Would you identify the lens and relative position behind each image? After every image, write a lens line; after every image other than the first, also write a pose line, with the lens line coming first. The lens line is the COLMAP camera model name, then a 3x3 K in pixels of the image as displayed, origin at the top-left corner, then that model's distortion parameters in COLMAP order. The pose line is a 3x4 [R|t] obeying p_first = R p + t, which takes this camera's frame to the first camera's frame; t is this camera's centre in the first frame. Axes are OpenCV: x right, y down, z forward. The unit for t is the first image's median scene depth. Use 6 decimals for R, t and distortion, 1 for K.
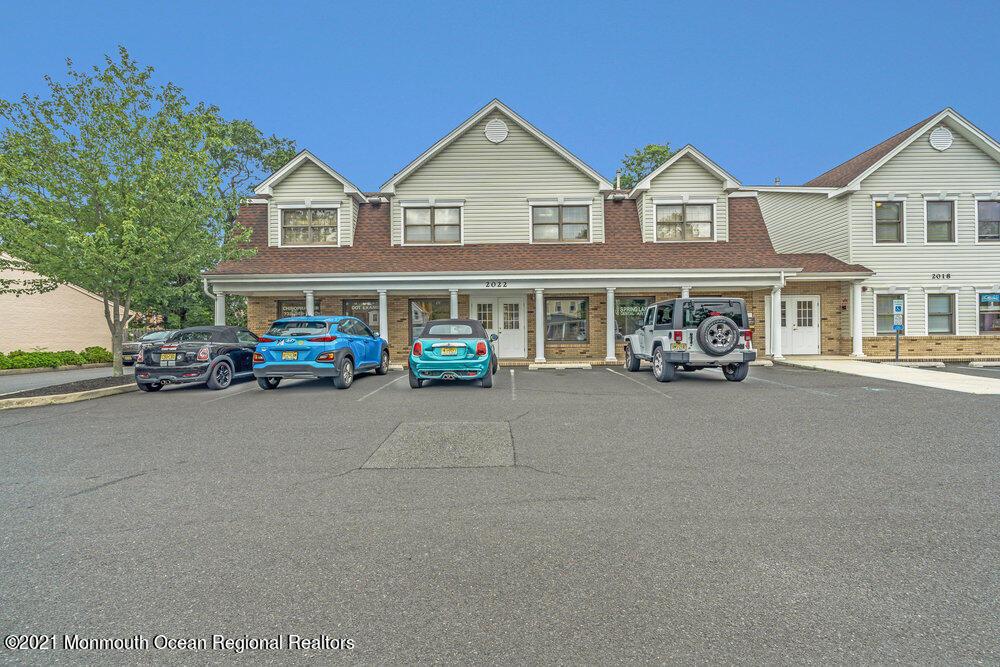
lens RADIAL K [[430.5, 0, 518.1], [0, 430.5, 336.1], [0, 0, 1]] dist [-0.004316, 0.000329]
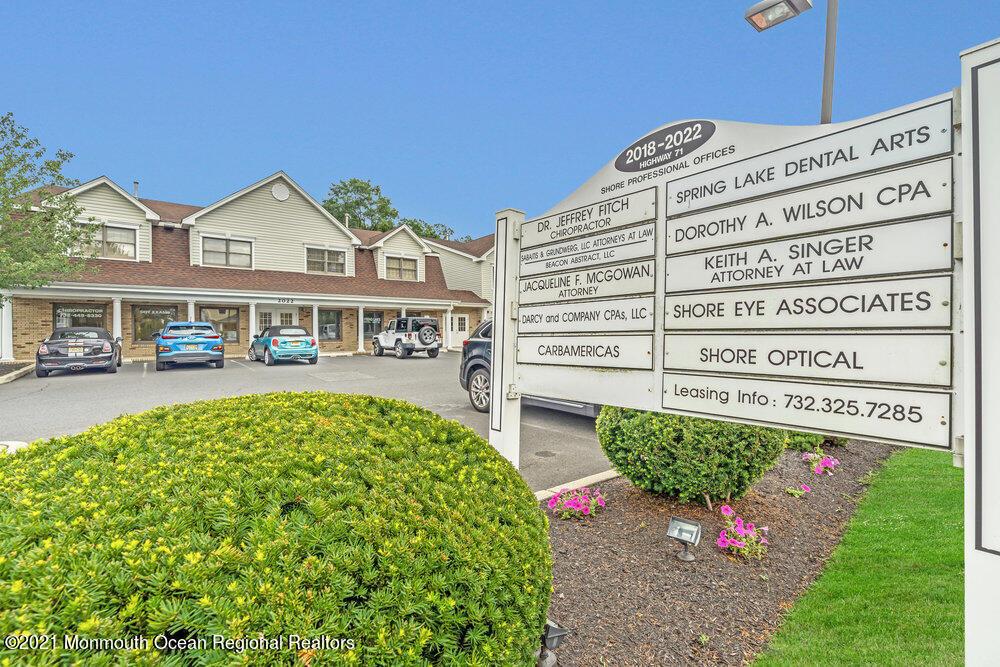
lens RADIAL K [[452.8, 0, 501.6], [0, 452.8, 330.0], [0, 0, 1]] dist [-0.004625, -0.000050]
pose [[0.783849, 0.010576, 0.620861, -0.401926], [0.001289, 0.999825, -0.018660, 0.008518], [-0.620950, 0.015427, 0.783698, -0.623158]]
